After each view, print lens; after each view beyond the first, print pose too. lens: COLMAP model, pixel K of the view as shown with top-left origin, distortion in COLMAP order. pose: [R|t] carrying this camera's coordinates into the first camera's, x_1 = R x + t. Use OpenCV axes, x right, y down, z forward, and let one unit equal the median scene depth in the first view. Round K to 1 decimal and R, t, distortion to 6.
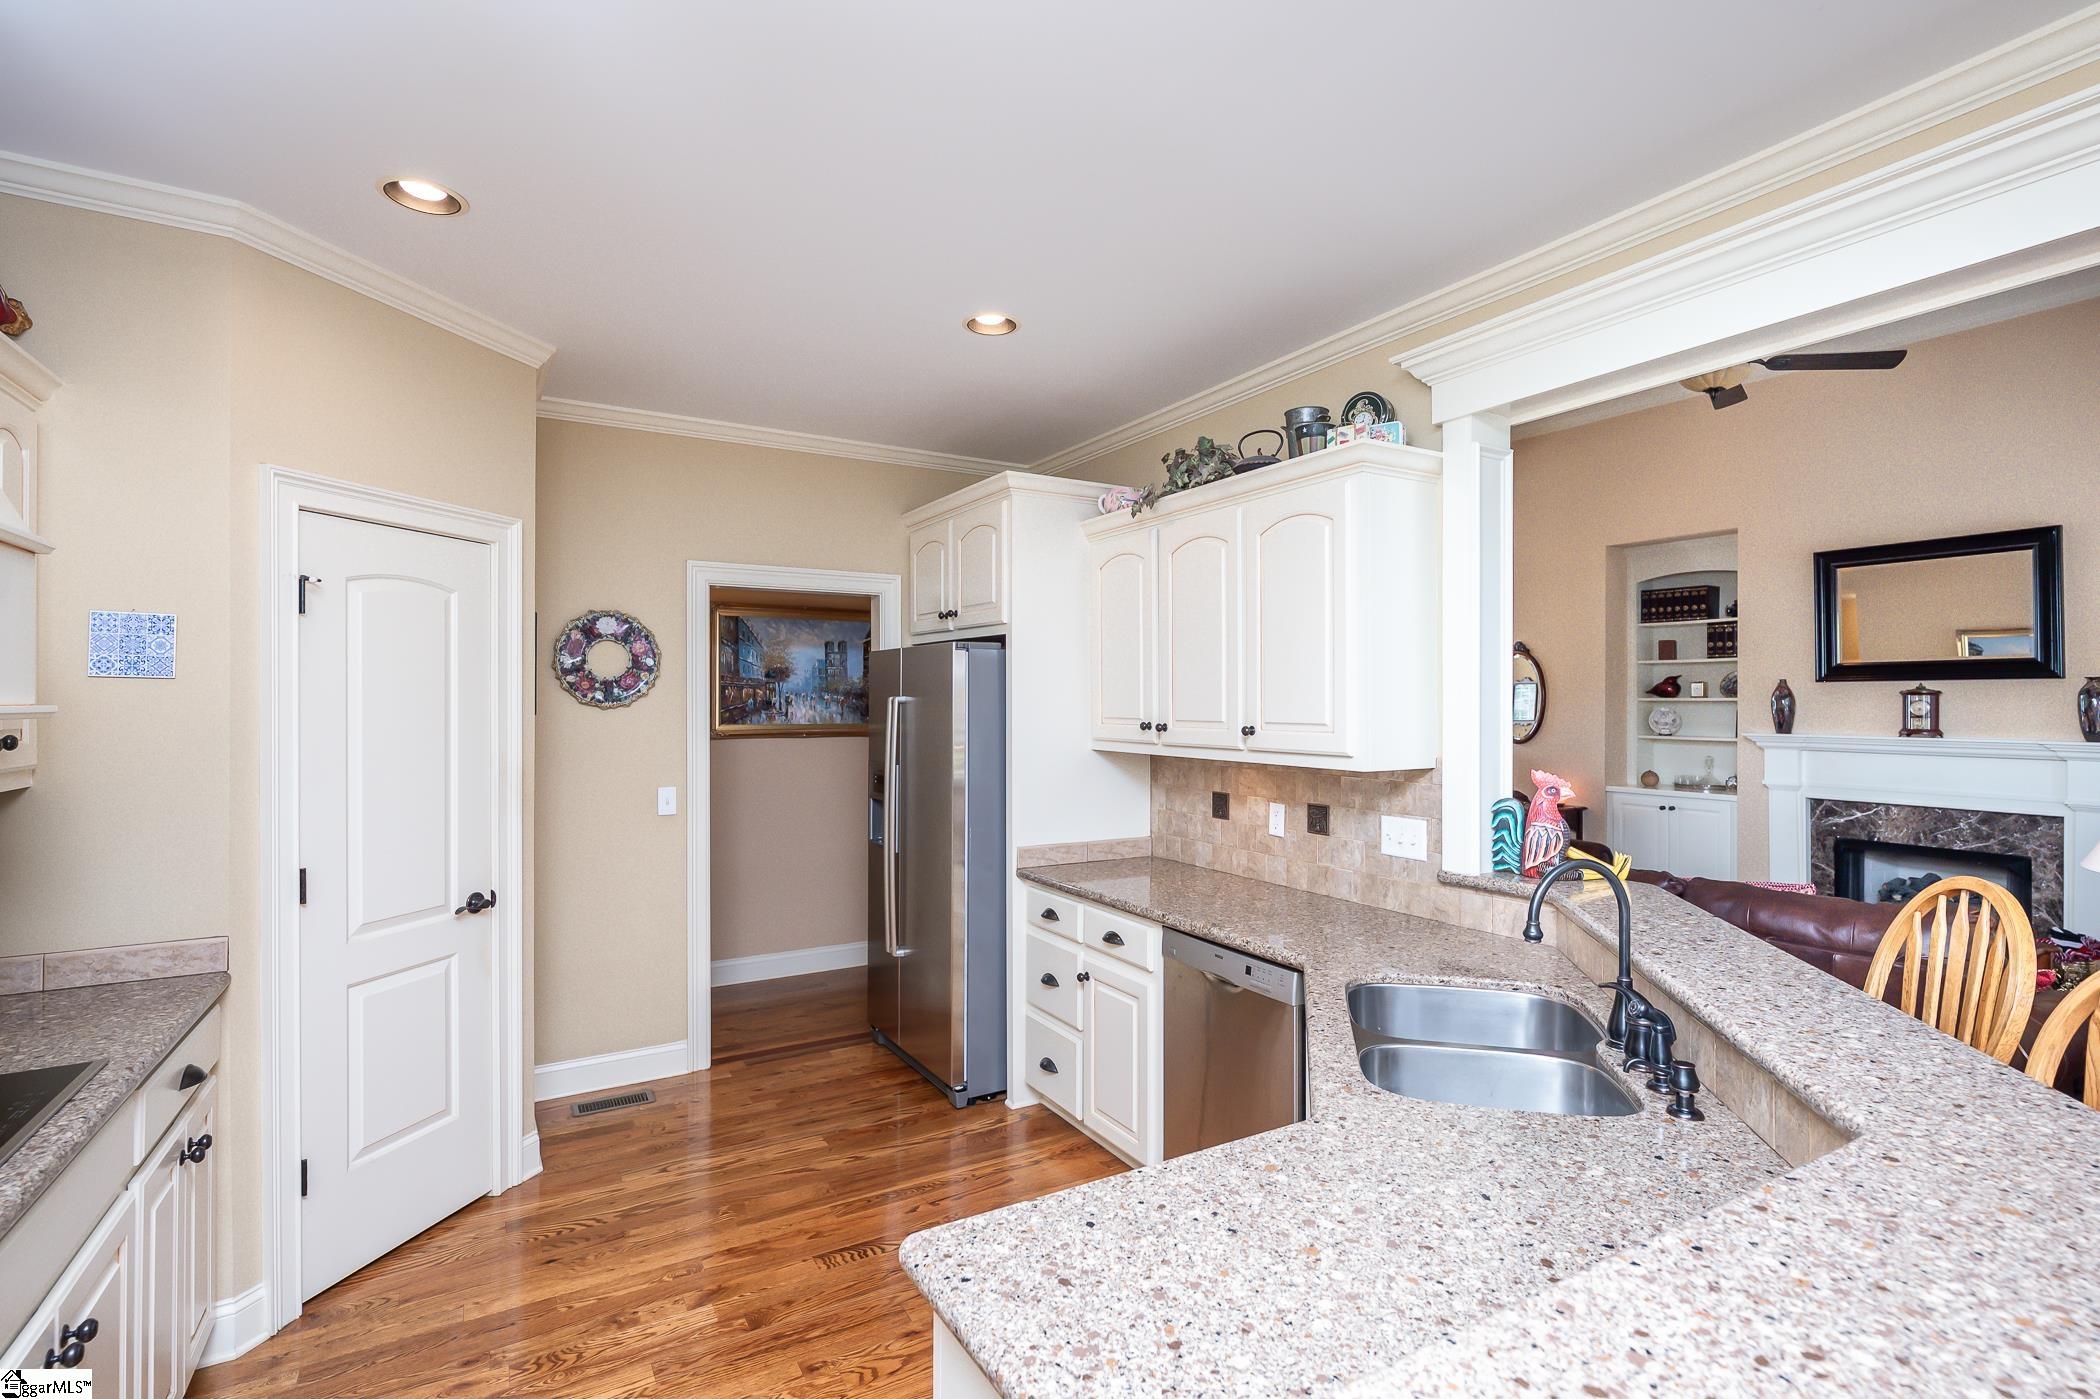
lens RADIAL K [[966.9, 0, 1061.8], [0, 966.9, 704.2], [0, 0, 1]] dist [0.002752, 0.000271]
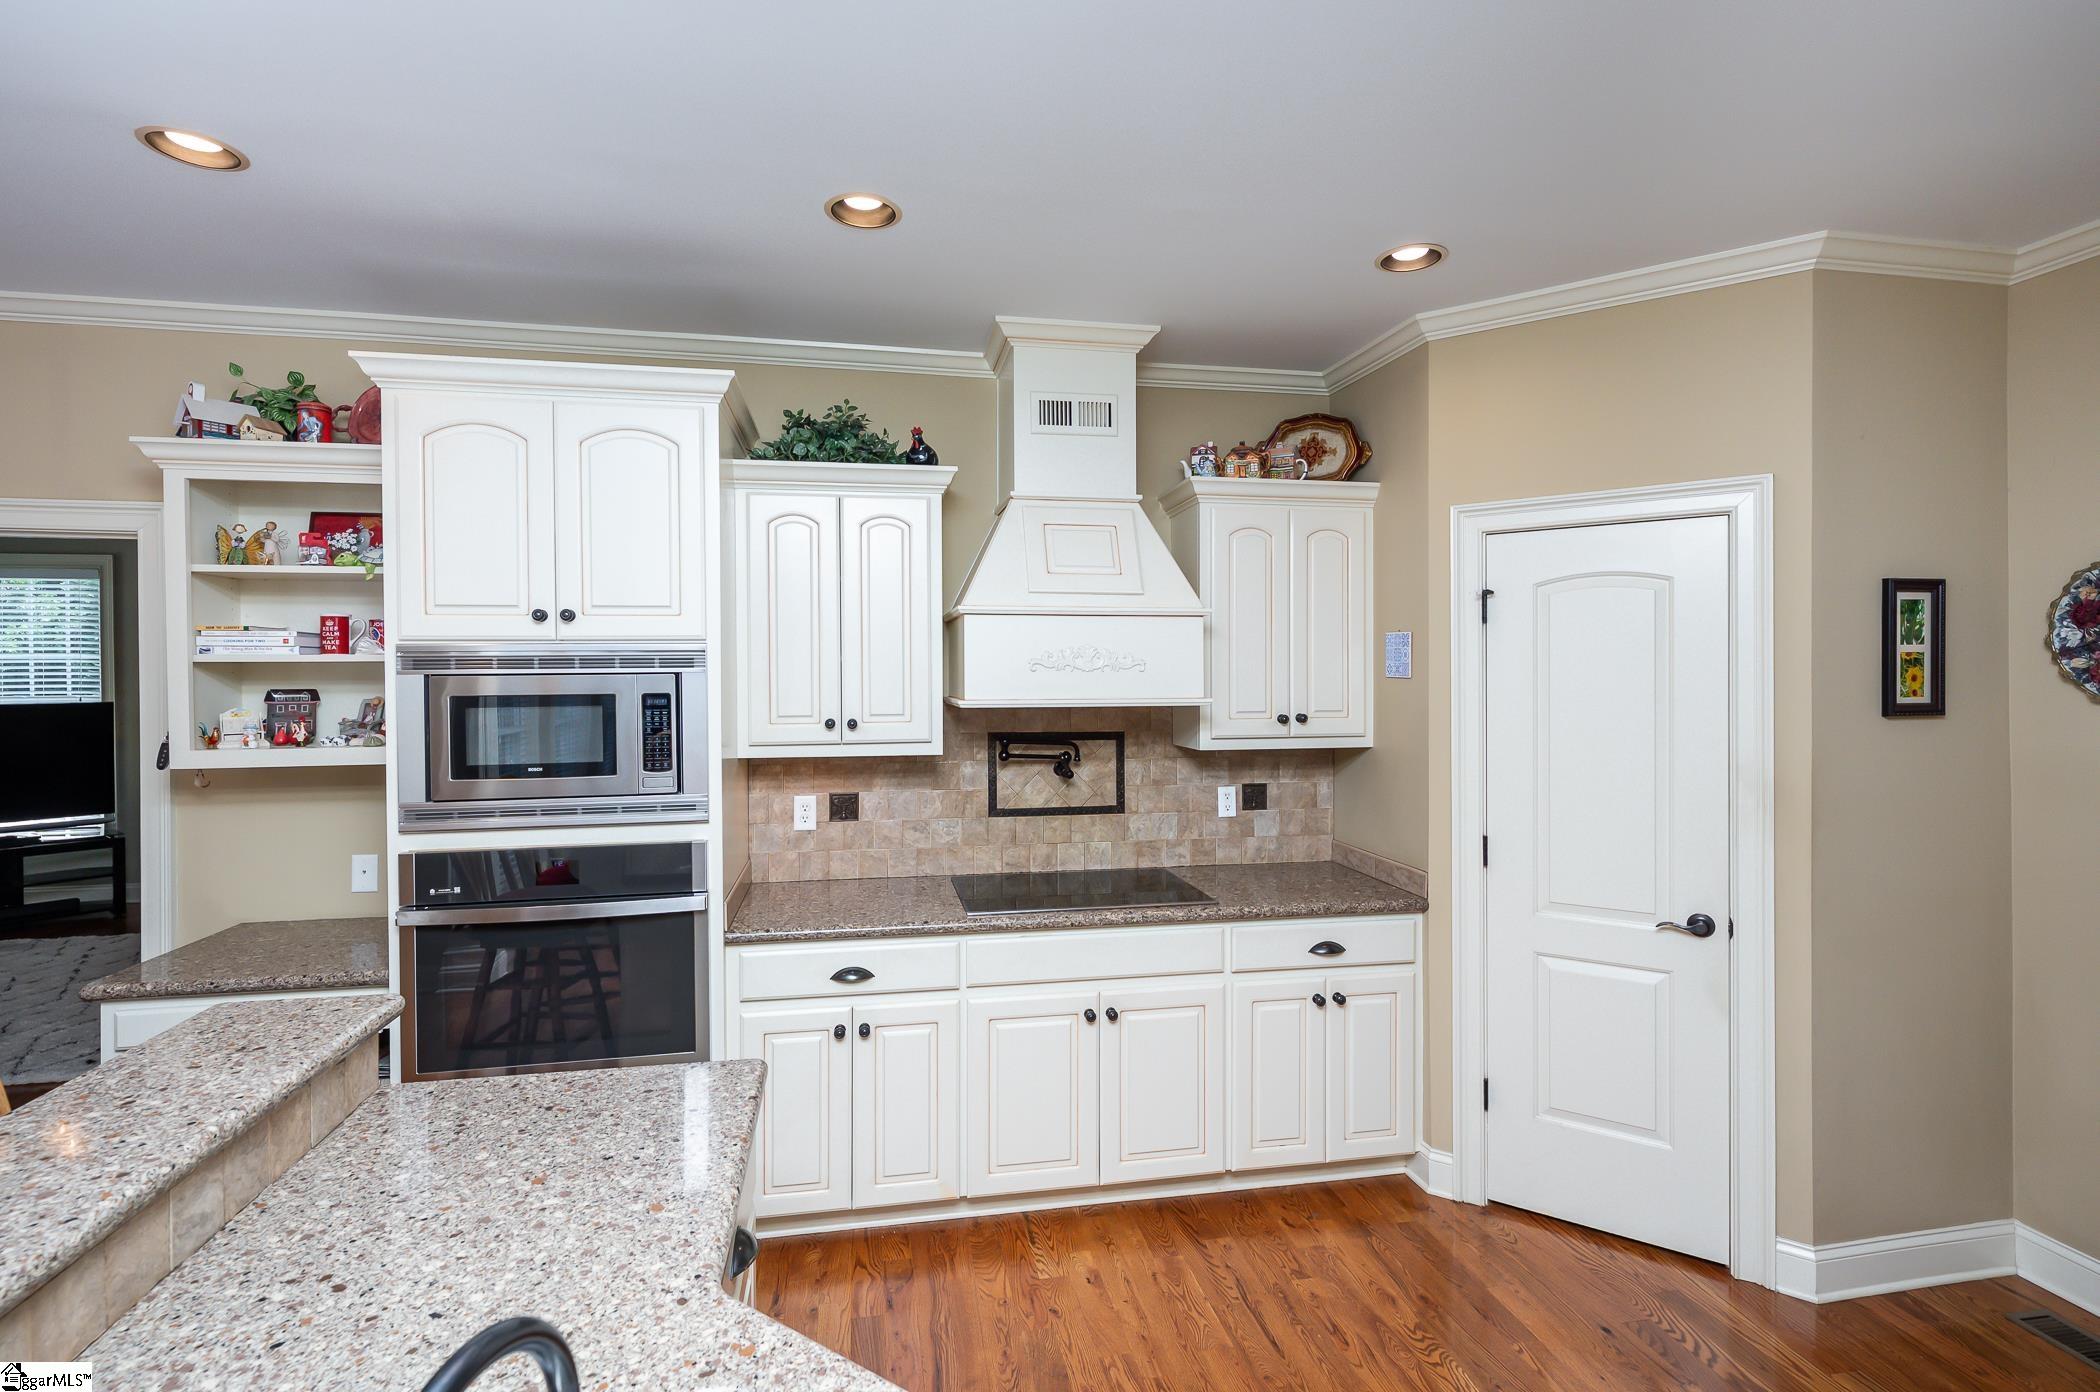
lens RADIAL K [[966.9, 0, 1034.1], [0, 966.9, 686.9], [0, 0, 1]] dist [0.002752, 0.000271]
pose [[-0.336898, 0.015345, -0.941416, 0.902431], [0.000927, 0.999872, 0.015966, -0.057453], [0.941541, 0.004506, -0.336869, 1.518539]]
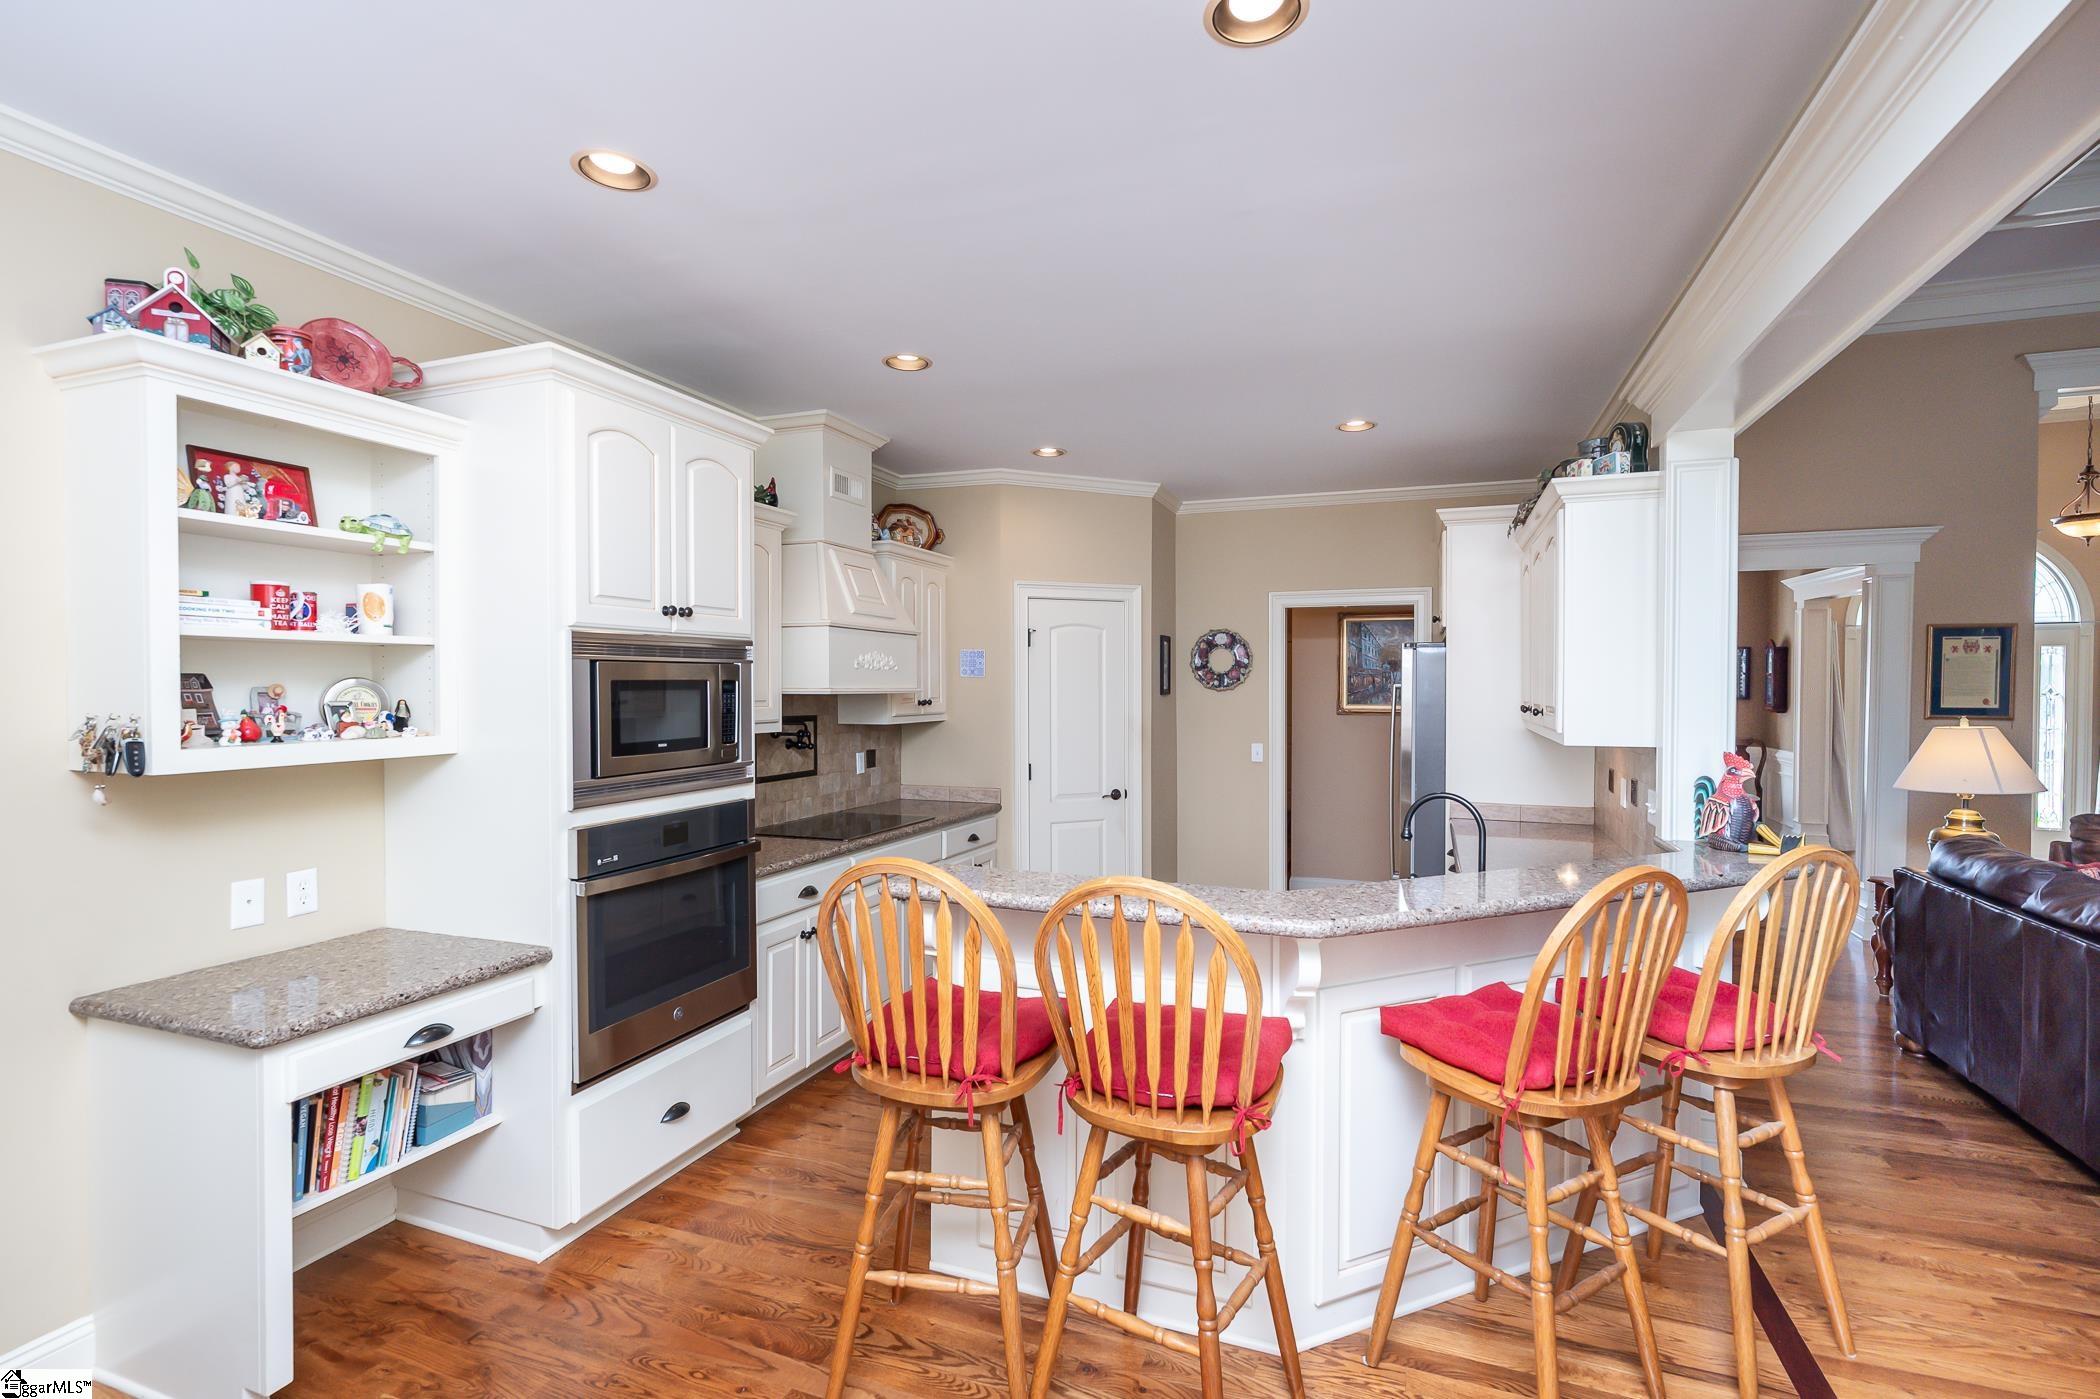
lens RADIAL K [[966.9, 0, 1067.0], [0, 966.9, 699.3], [0, 0, 1]] dist [0.002752, 0.000271]
pose [[0.631260, 0.012807, -0.775465, 1.638487], [-0.004029, 0.999904, 0.013234, -0.006288], [0.775561, -0.005230, 0.631251, -0.525173]]
